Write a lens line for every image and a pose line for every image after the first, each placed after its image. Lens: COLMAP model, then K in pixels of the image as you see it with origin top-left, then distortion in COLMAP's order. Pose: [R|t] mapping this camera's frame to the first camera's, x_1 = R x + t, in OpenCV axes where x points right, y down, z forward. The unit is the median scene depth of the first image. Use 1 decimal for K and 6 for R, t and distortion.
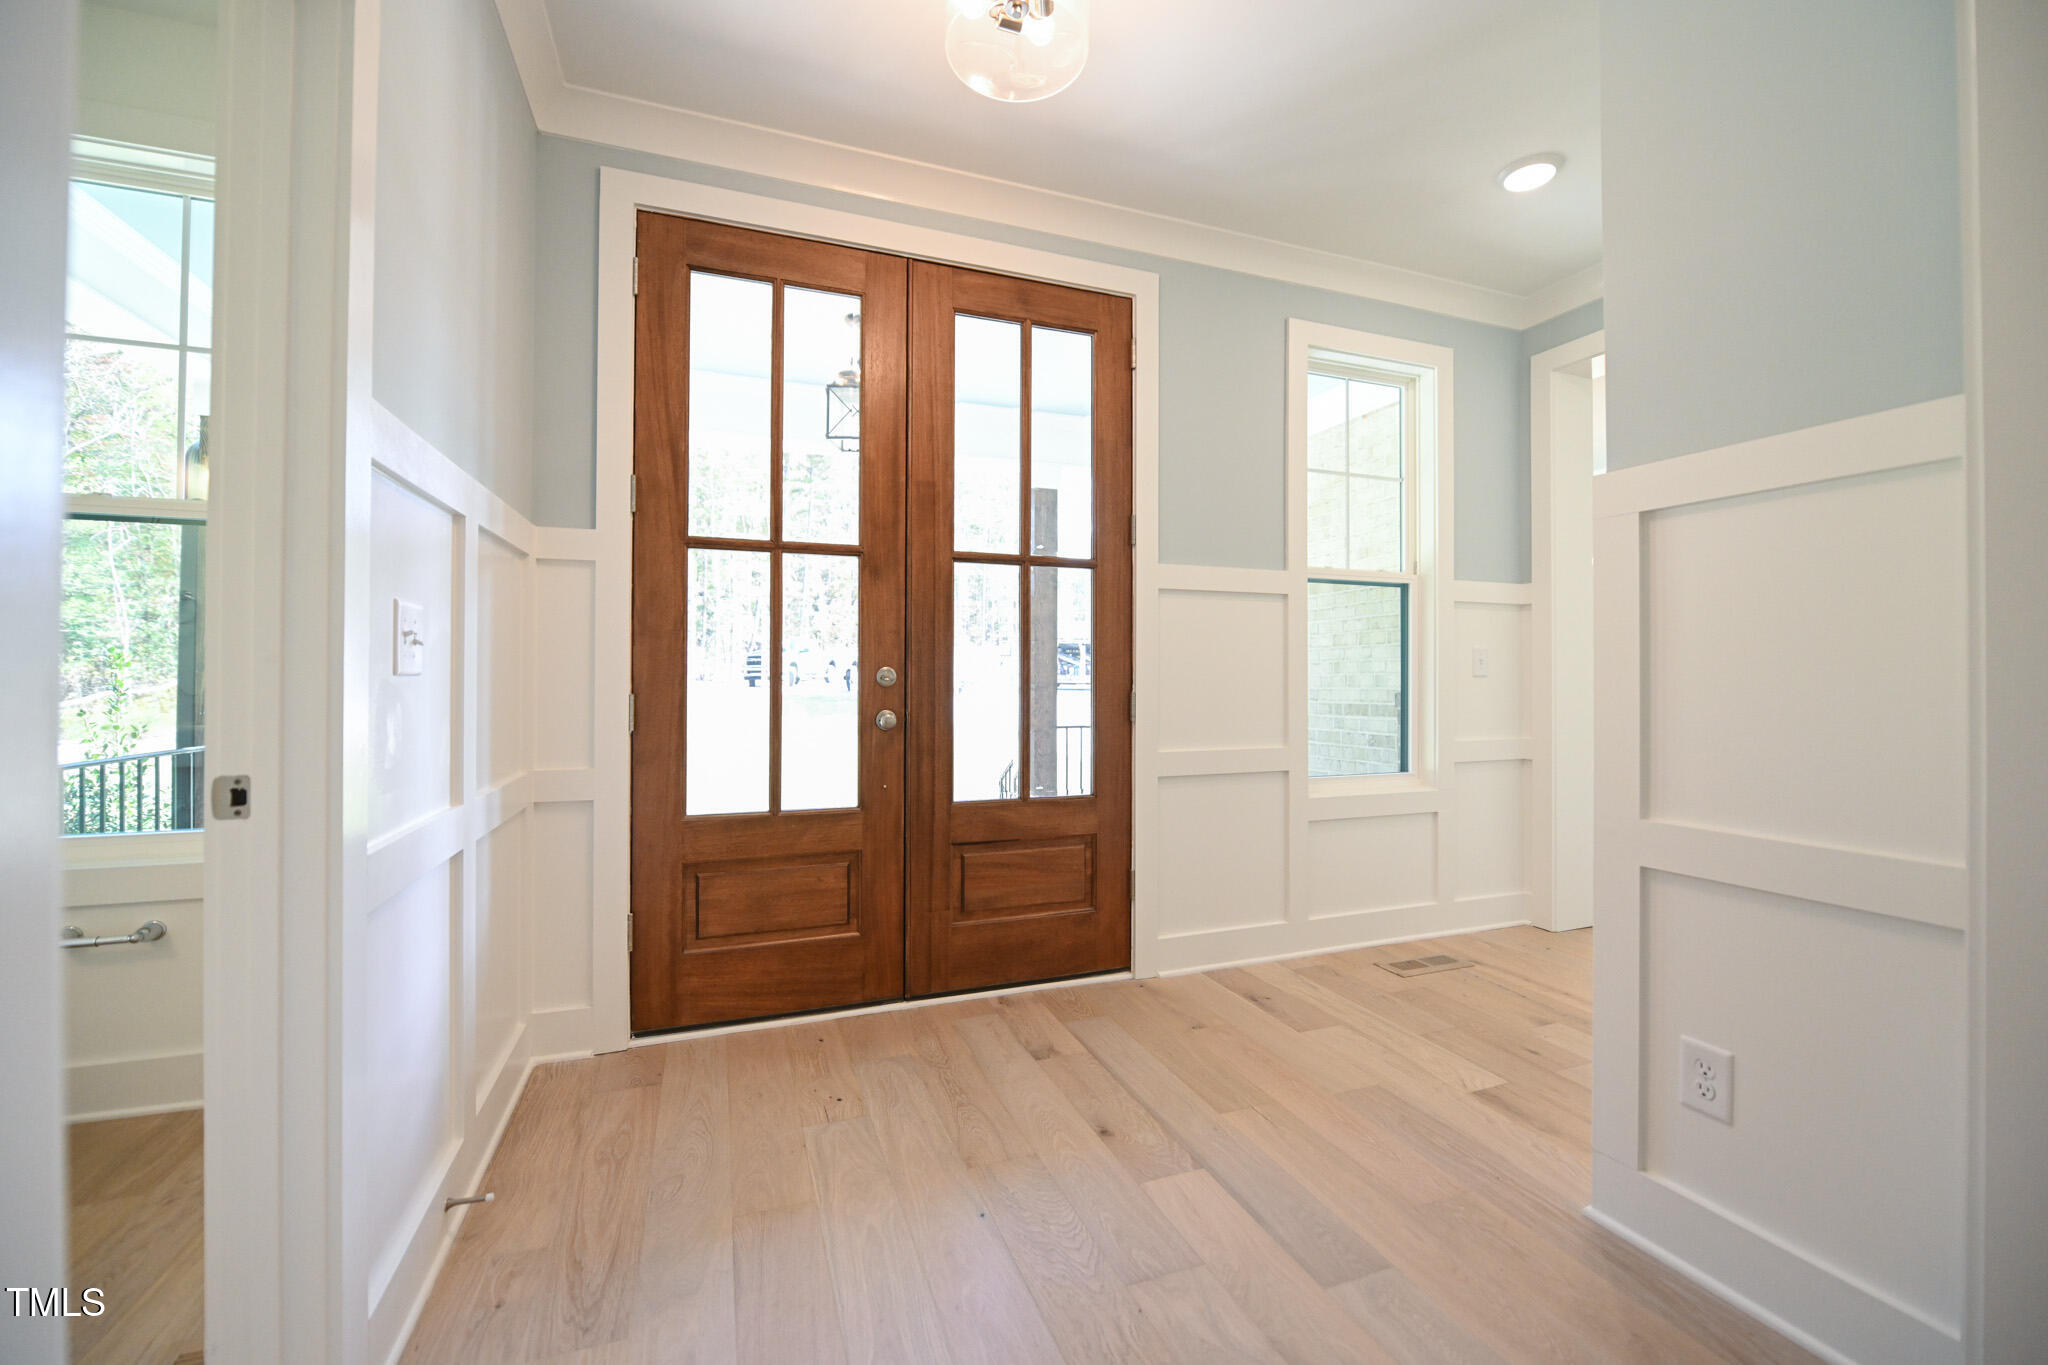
lens RADIAL K [[814.9, 0, 1019.5], [0, 814.9, 676.9], [0, 0, 1]] dist [-0.009253, 0.000240]
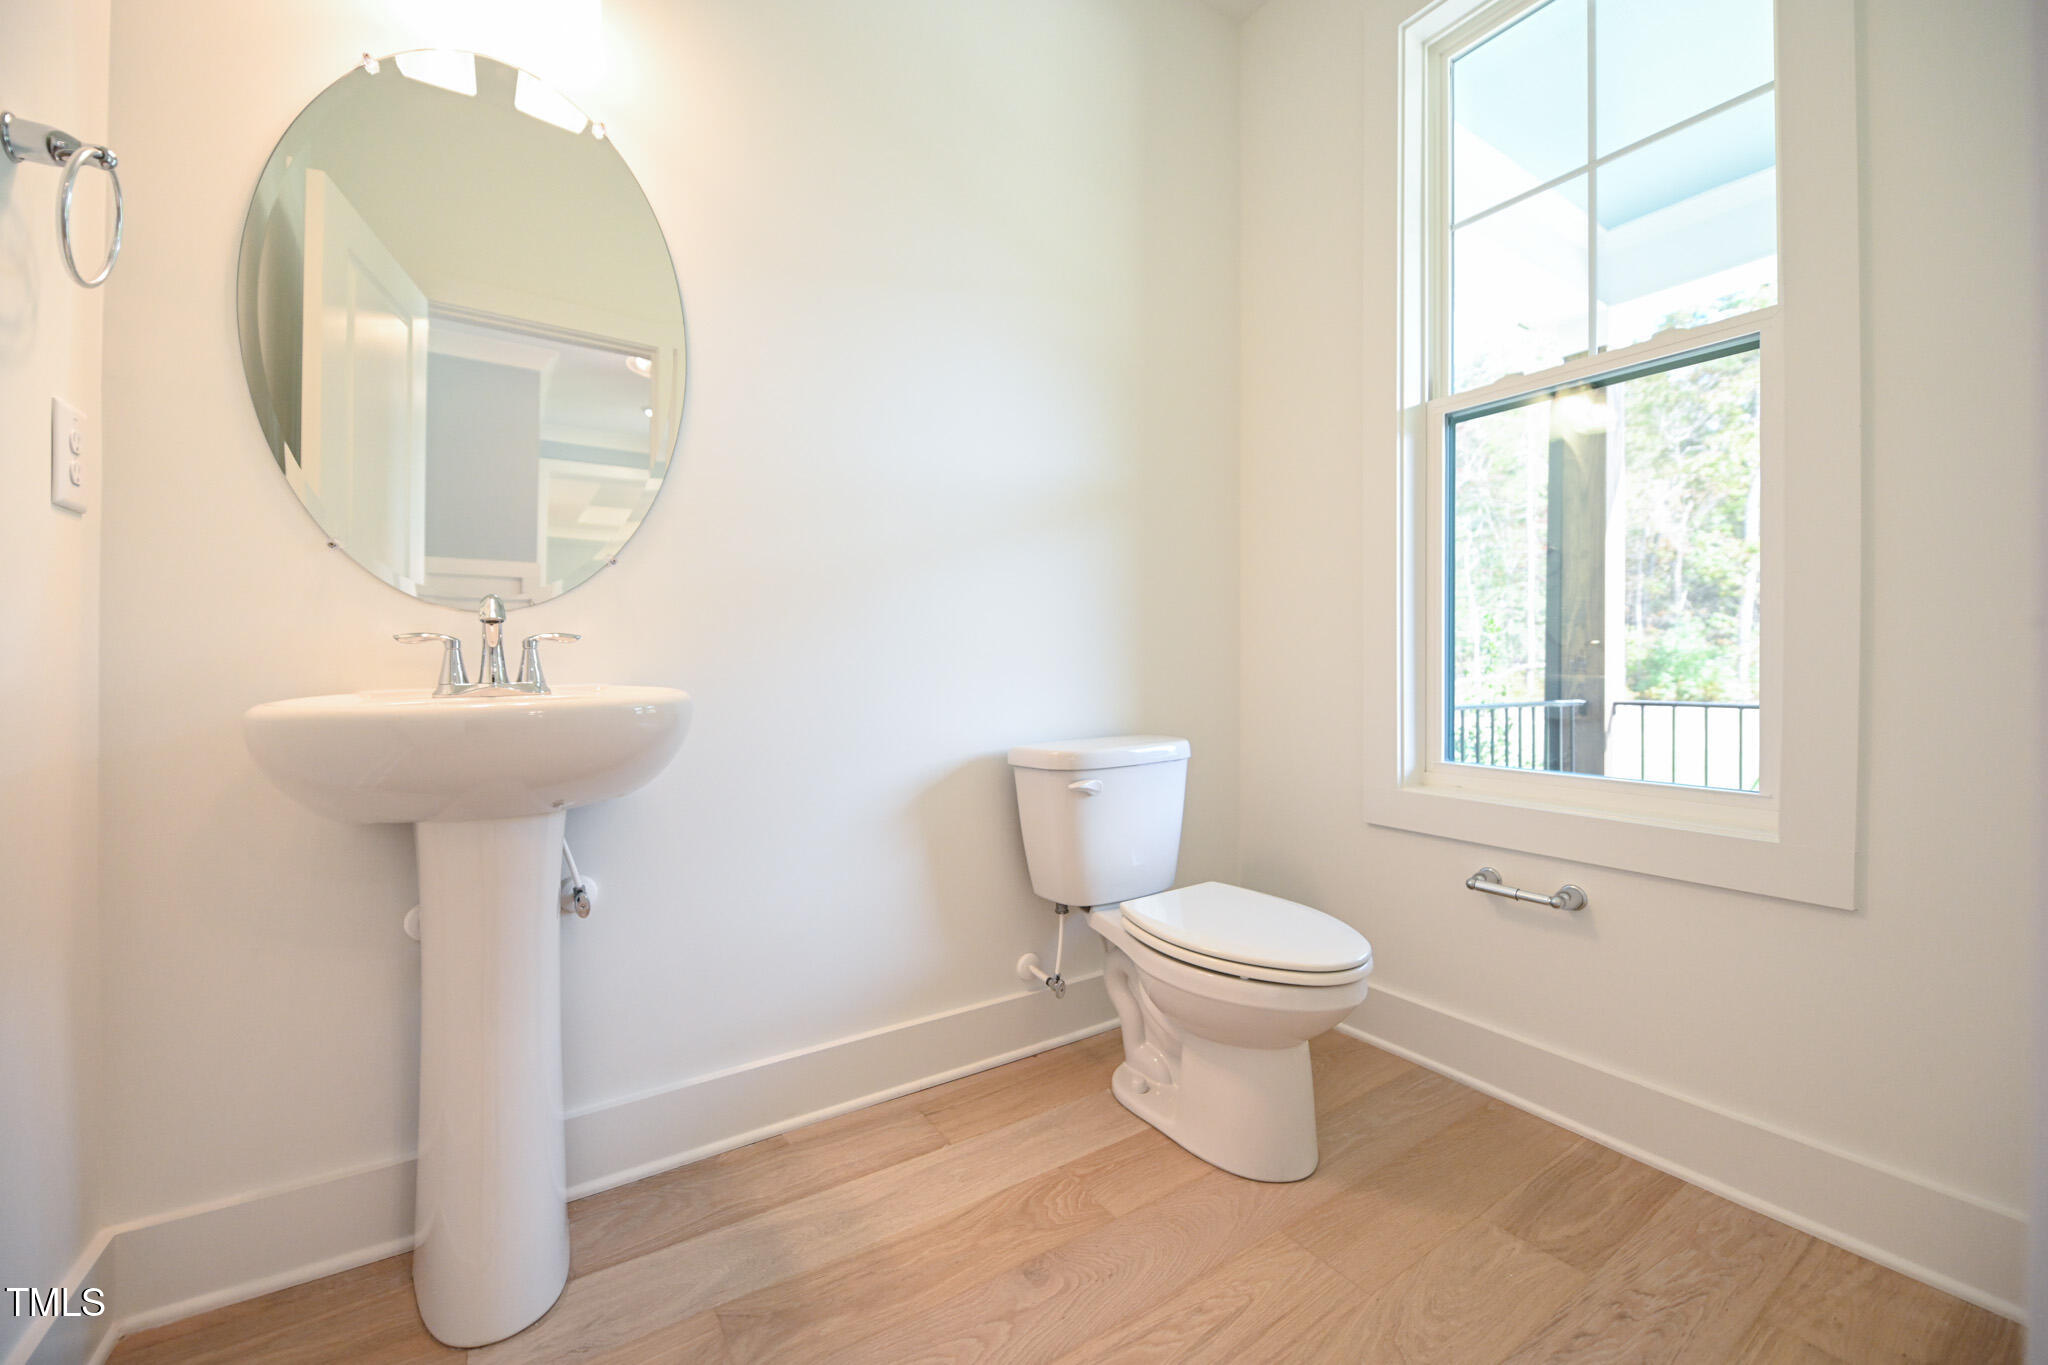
lens RADIAL K [[814.9, 0, 1026.0], [0, 814.9, 679.1], [0, 0, 1]] dist [-0.009253, 0.000240]
pose [[0.228766, 0.006053, -0.973463, -0.237385], [0.003760, 0.999968, 0.007101, 0.052537], [0.973474, -0.005285, 0.228736, 0.167752]]
